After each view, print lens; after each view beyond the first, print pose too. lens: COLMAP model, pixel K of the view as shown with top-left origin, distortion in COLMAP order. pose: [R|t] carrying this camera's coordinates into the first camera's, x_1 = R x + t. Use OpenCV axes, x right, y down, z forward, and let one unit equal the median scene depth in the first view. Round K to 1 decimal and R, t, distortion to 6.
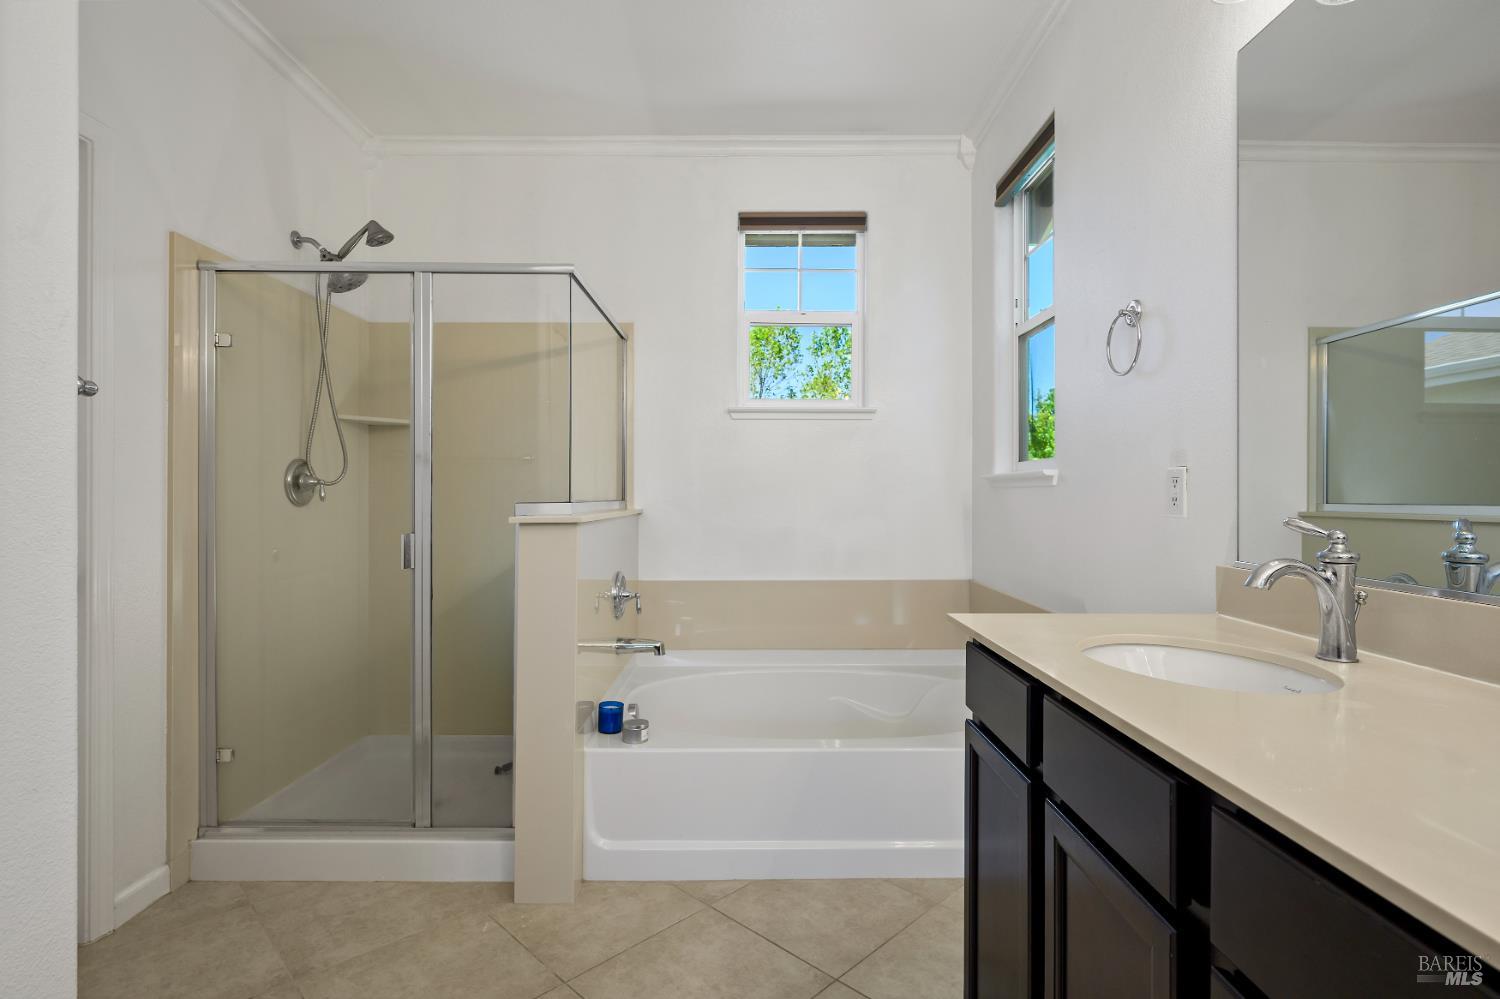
lens RADIAL K [[761.0, 0, 723.5], [0, 761.0, 487.9], [0, 0, 1]] dist [-0.001690, -0.001601]
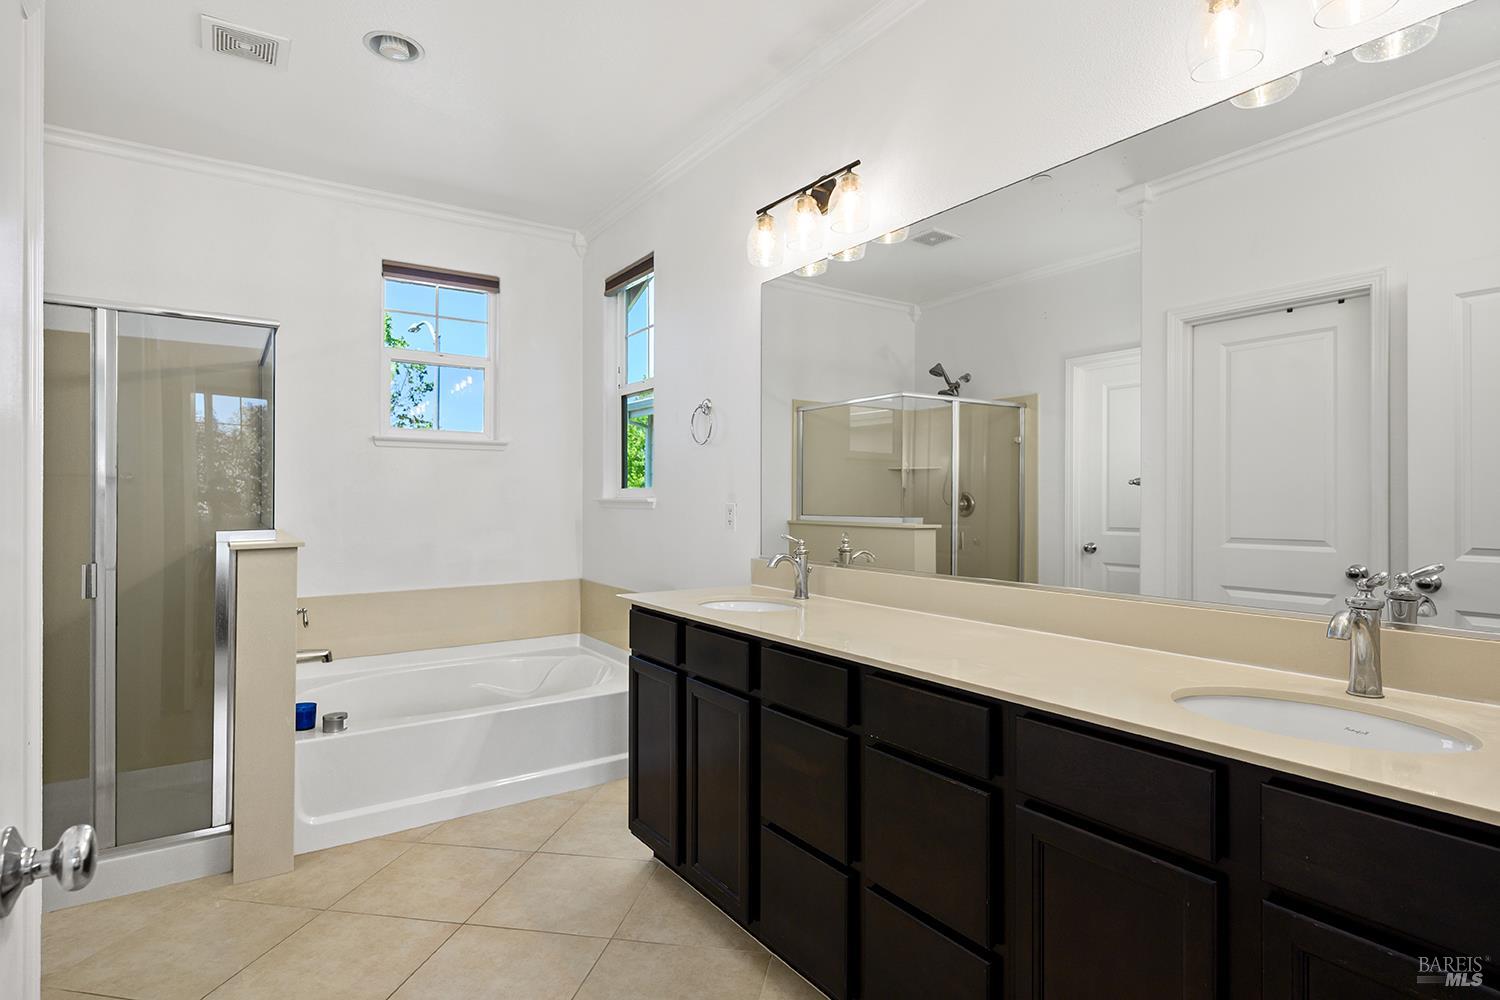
lens RADIAL K [[786.4, 0, 752.6], [0, 786.4, 496.4], [0, 0, 1]] dist [0.004434, -0.000650]
pose [[0.823035, -0.001226, 0.567990, -0.292625], [-0.001817, 0.999987, 0.004791, -0.038405], [-0.567988, -0.004976, 0.823022, -0.386719]]
